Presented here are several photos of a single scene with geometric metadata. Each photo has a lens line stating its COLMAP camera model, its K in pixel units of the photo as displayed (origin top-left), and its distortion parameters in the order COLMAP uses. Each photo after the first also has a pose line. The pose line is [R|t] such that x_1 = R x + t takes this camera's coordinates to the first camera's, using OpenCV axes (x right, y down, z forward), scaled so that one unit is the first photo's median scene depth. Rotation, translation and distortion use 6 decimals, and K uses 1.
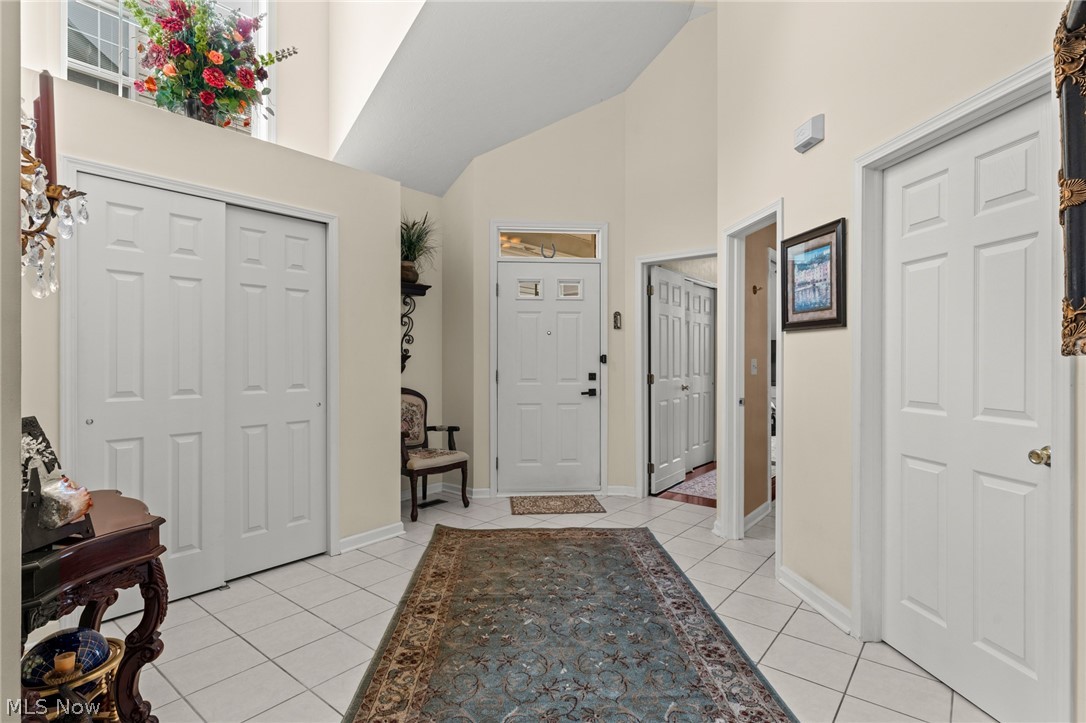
lens RADIAL K [[548.0, 0, 542.8], [0, 548.0, 360.6], [0, 0, 1]] dist [0.006964, -0.002500]
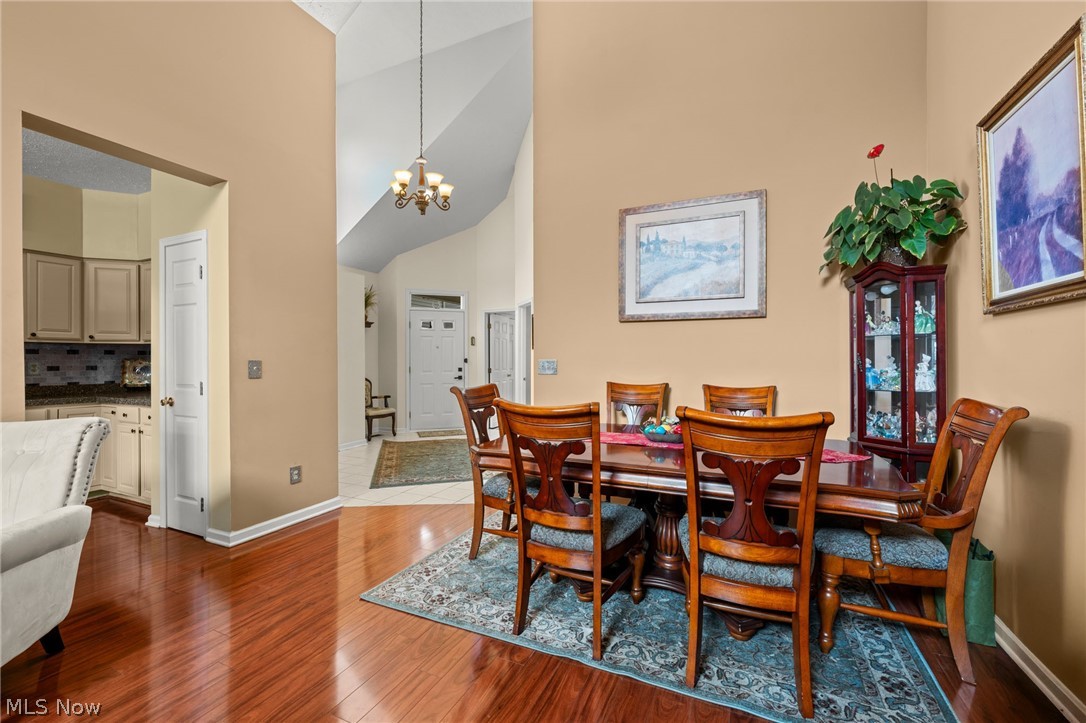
lens RADIAL K [[452.8, 0, 537.6], [0, 452.8, 356.7], [0, 0, 1]] dist [0.000200, 0.000257]
pose [[0.970285, 0.000479, 0.241963, -0.037154], [0.002110, 0.999943, -0.010440, 0.000847], [-0.241954, 0.010640, 0.970229, -0.745877]]
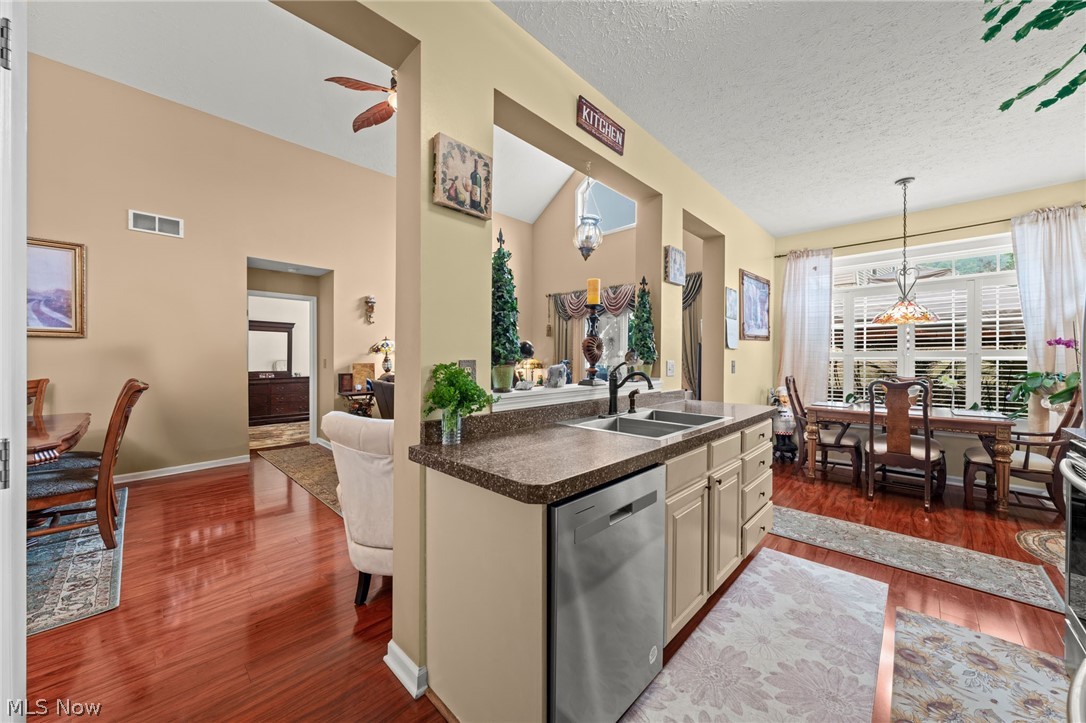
lens RADIAL K [[391.6, 0, 540.1], [0, 391.6, 360.1], [0, 0, 1]] dist [-0.006853, 0.001361]
pose [[-0.996767, 0.001731, 0.080323, -0.685841], [0.002155, 0.999984, 0.005189, -0.000125], [-0.080313, 0.005345, -0.996755, 0.334066]]
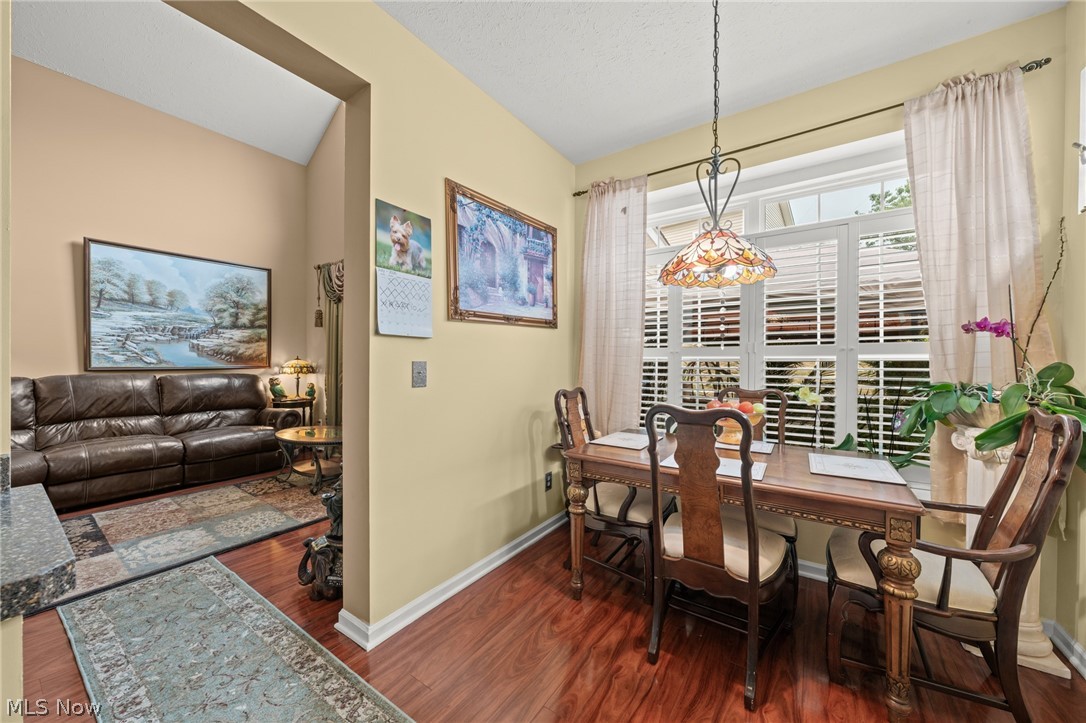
lens RADIAL K [[391.6, 0, 540.5], [0, 391.6, 362.7], [0, 0, 1]] dist [-0.006853, 0.001361]
pose [[-0.996541, 0.001627, -0.083086, -1.200227], [0.000985, 0.999969, 0.007761, 0.005524], [0.083096, 0.007653, -0.996512, -0.196720]]
